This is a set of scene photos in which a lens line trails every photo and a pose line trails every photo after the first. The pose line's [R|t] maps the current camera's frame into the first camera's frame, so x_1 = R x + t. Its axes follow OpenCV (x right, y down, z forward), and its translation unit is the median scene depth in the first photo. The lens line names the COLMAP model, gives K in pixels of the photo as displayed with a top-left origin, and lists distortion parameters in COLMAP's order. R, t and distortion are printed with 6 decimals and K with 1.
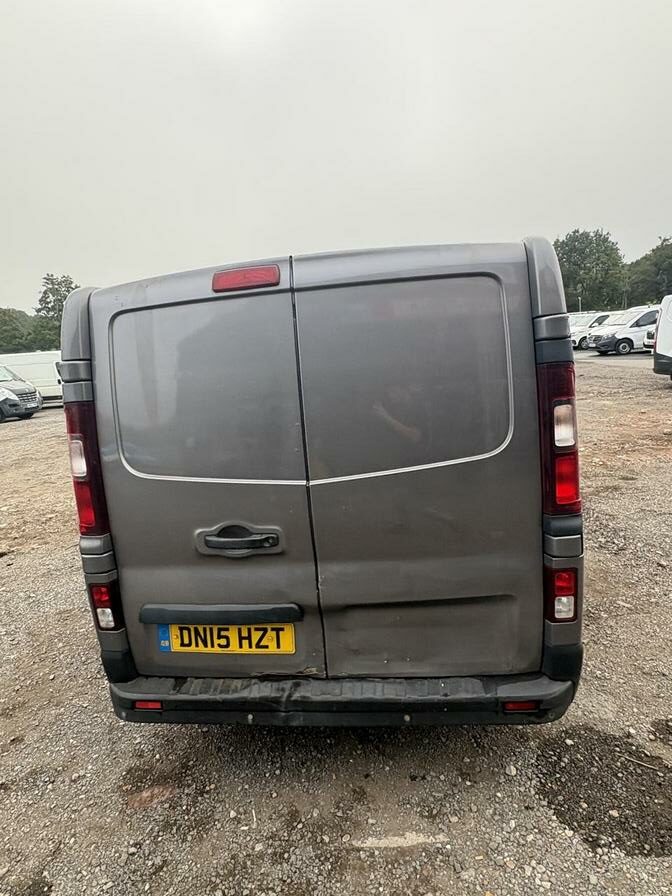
lens RADIAL K [[521.0, 0, 341.7], [0, 521.0, 446.8], [0, 0, 1]] dist [0.001418, -0.000830]
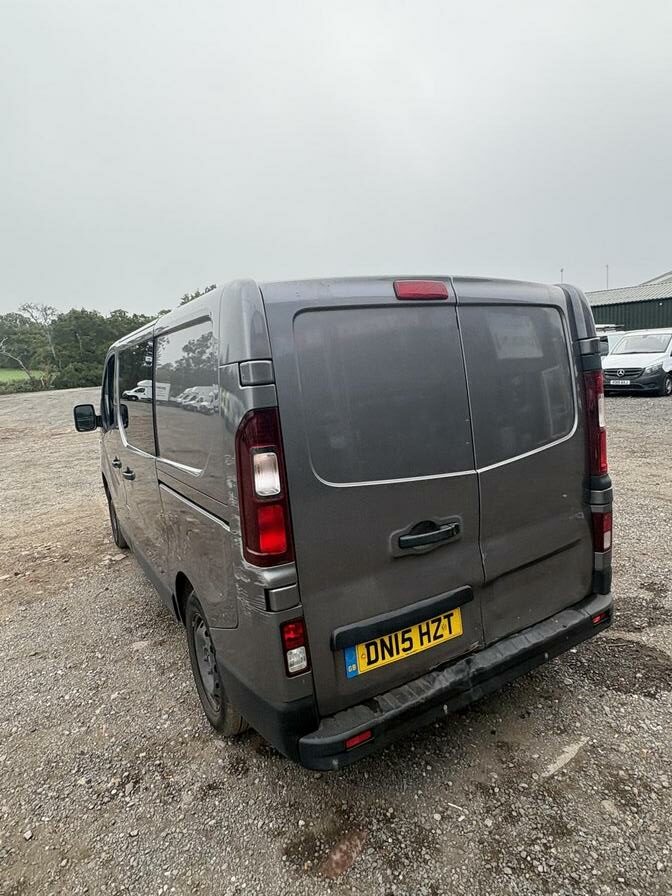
lens RADIAL K [[521.0, 0, 342.0], [0, 521.0, 444.5], [0, 0, 1]] dist [0.001418, -0.000830]
pose [[0.792533, -0.063991, 0.606462, -0.925604], [0.116753, 0.992005, -0.047902, 0.028835], [-0.598549, 0.108770, 0.793668, 0.248689]]
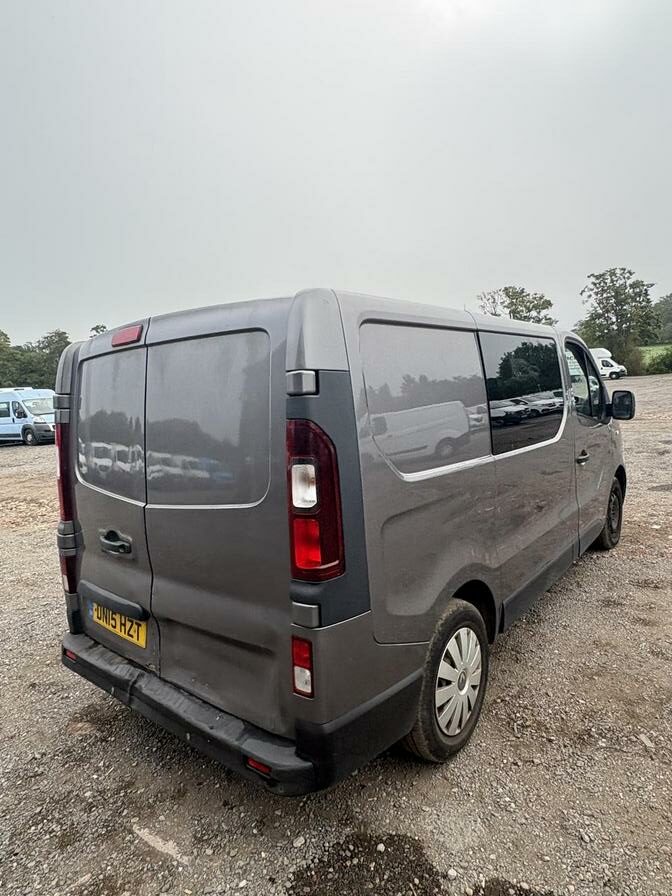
lens RADIAL K [[521.0, 0, 338.0], [0, 521.0, 445.5], [0, 0, 1]] dist [0.001418, -0.000830]
pose [[0.847200, 0.090818, -0.523455, 0.859655], [-0.110110, 0.993903, -0.005772, -0.101563], [0.519739, 0.062528, 0.852034, 0.195181]]
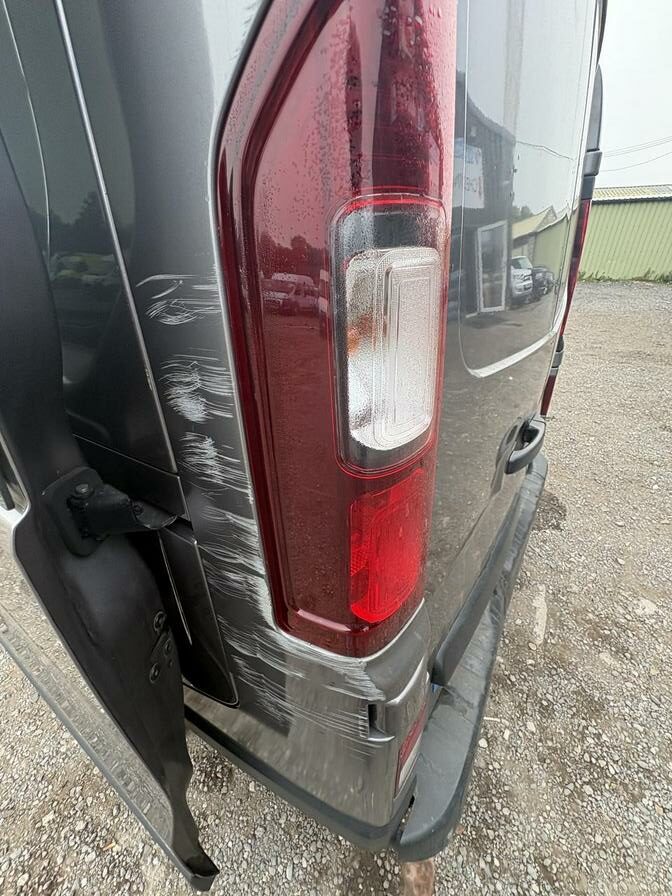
lens RADIAL K [[356.8, 0, 337.0], [0, 356.8, 450.9], [0, 0, 1]] dist [0.000475, 0.000878]
pose [[0.450410, -0.370857, 0.812155, -0.635888], [0.153293, 0.928264, 0.338862, 0.008968], [-0.879563, -0.028129, 0.474949, 0.961553]]
